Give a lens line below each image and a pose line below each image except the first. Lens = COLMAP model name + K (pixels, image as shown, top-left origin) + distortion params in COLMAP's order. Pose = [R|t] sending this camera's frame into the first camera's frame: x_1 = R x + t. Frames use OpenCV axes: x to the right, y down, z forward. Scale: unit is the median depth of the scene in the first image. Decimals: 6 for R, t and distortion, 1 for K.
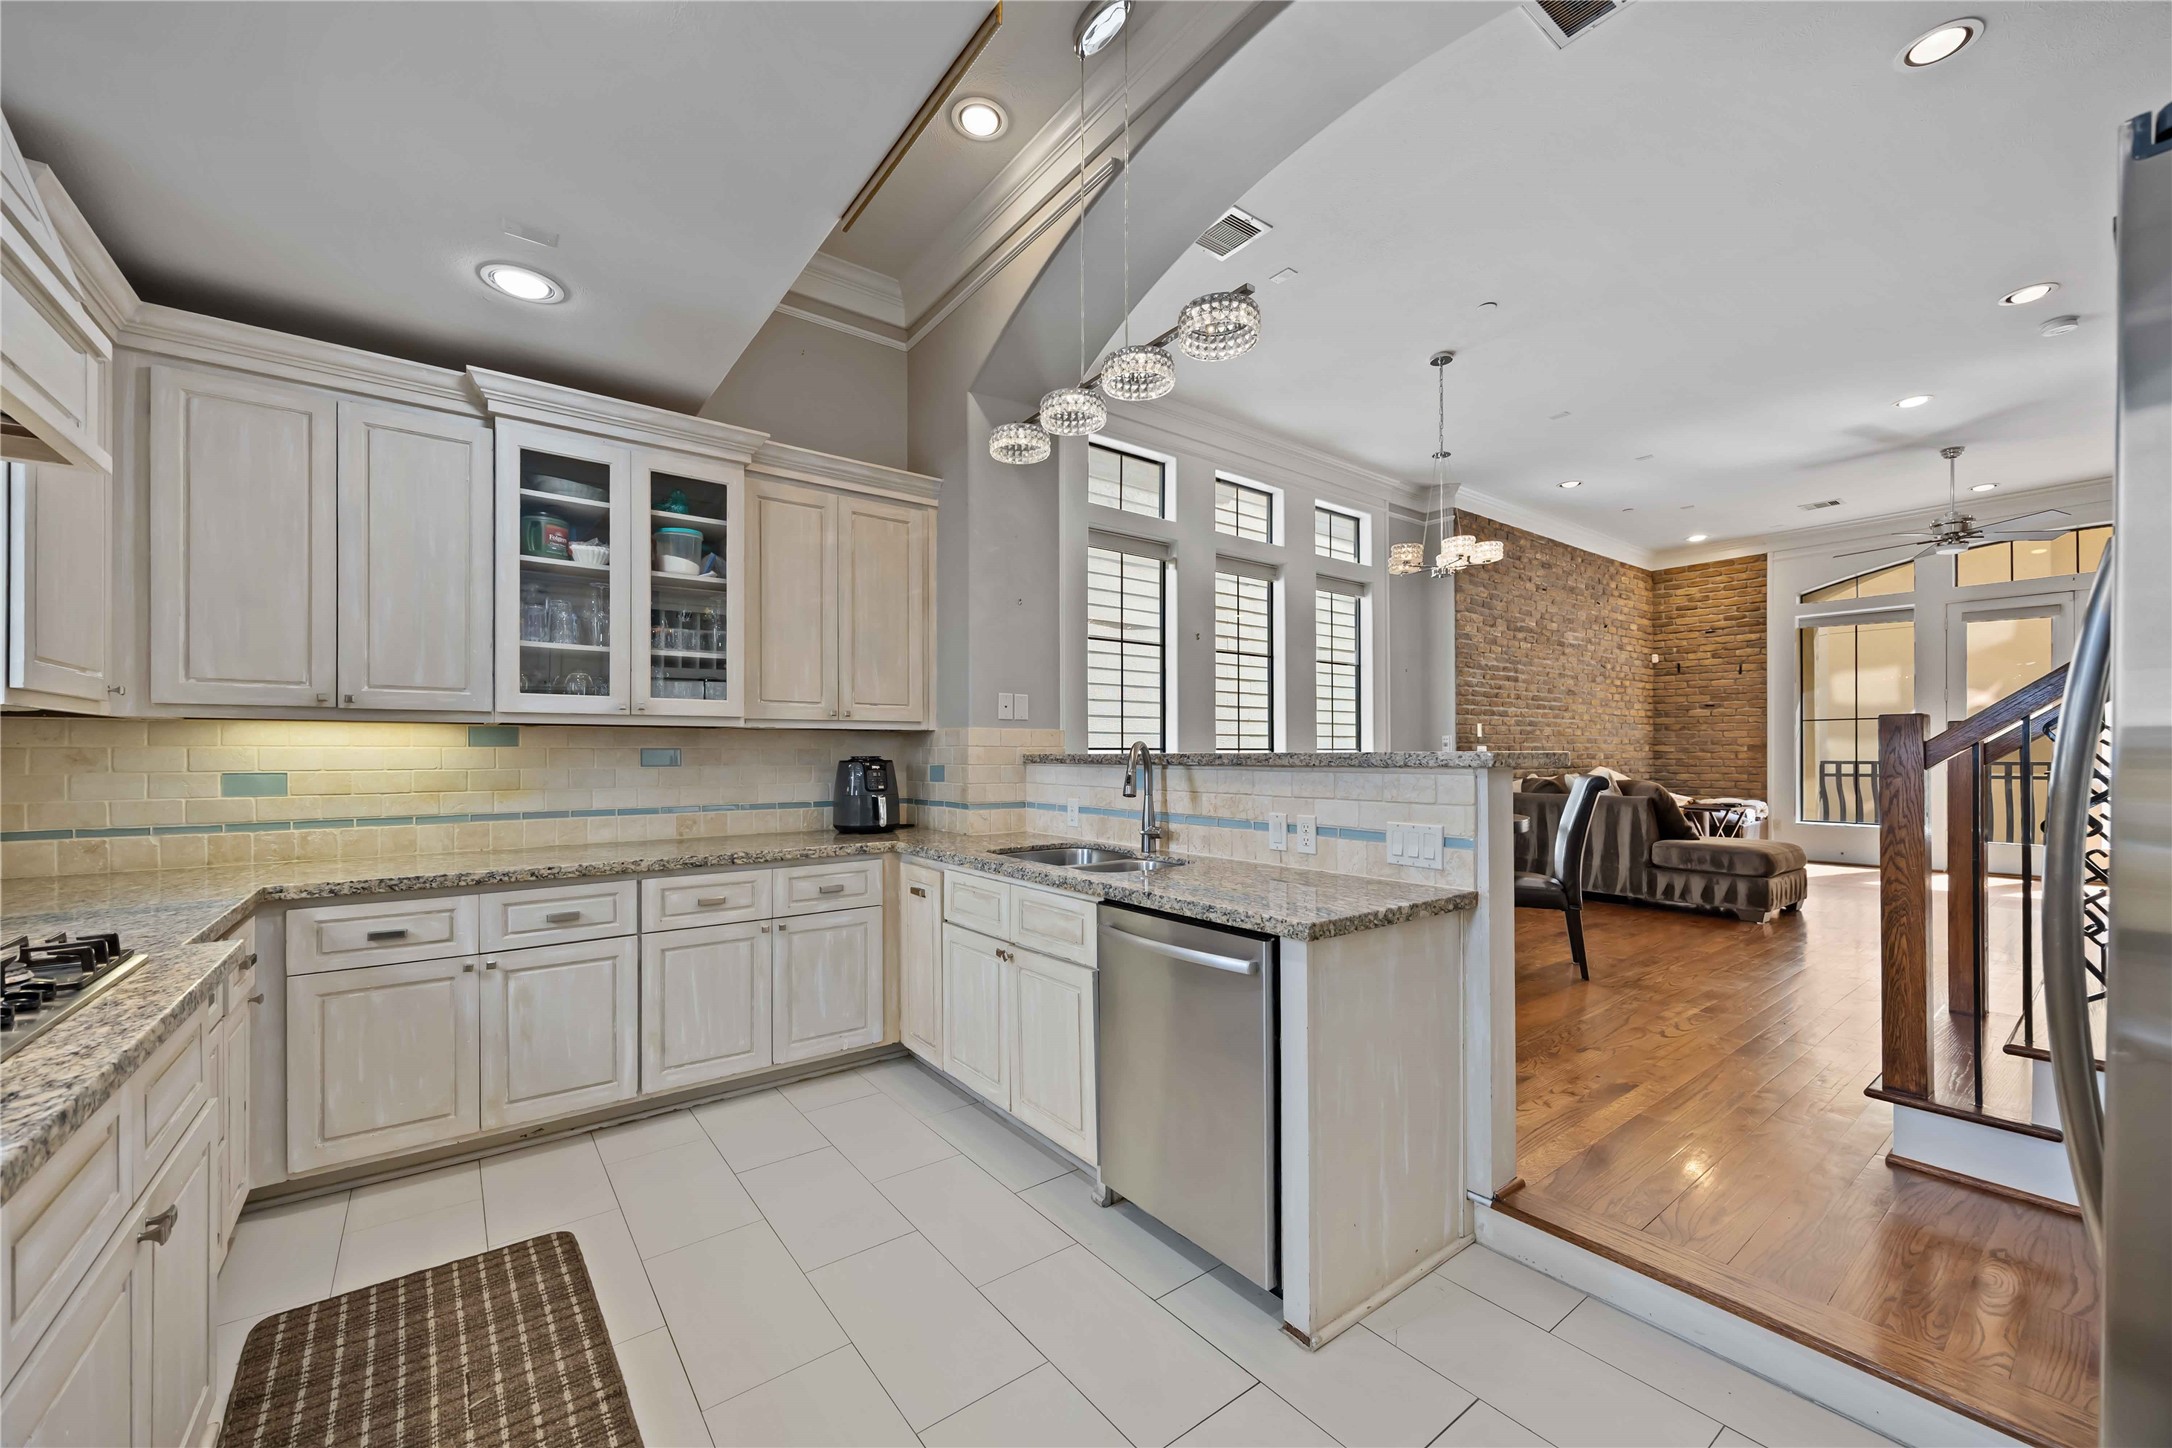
lens RADIAL K [[828.3, 0, 1097.7], [0, 828.3, 750.6], [0, 0, 1]] dist [0.000848, 0.000110]
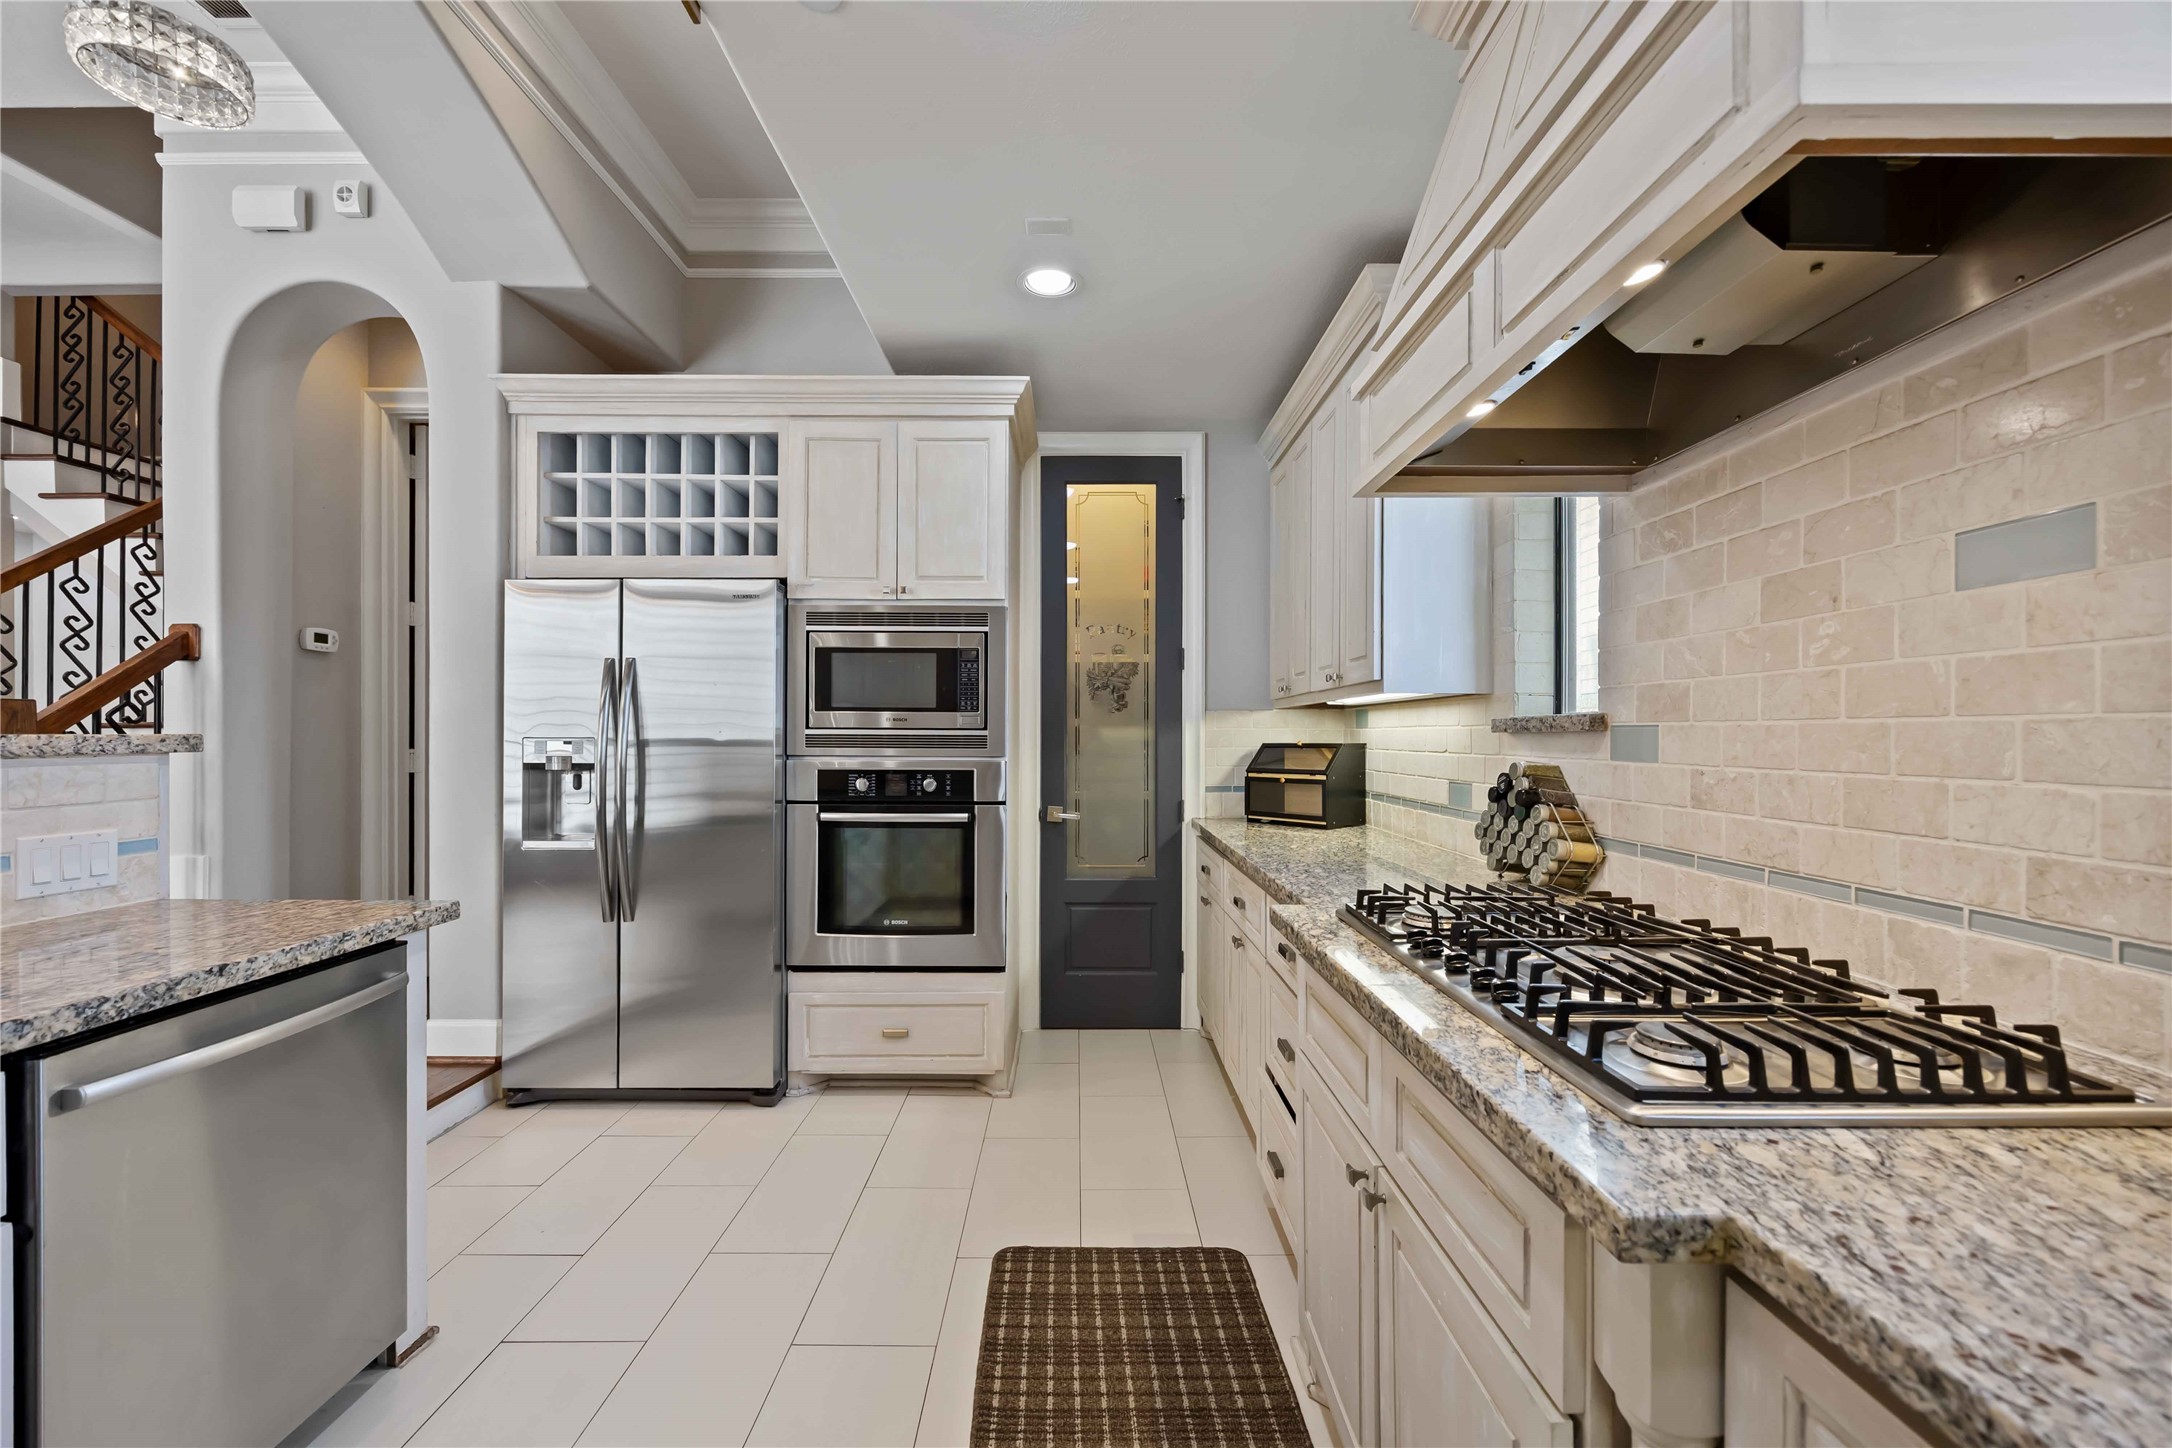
lens RADIAL K [[835.2, 0, 1088.2], [0, 835.2, 722.8], [0, 0, 1]] dist [-0.001554, 0.000212]
pose [[-0.791832, 0.003729, 0.610728, -0.828395], [-0.006140, 0.999882, -0.014066, -0.004666], [-0.610709, -0.014888, -0.791715, 1.097260]]
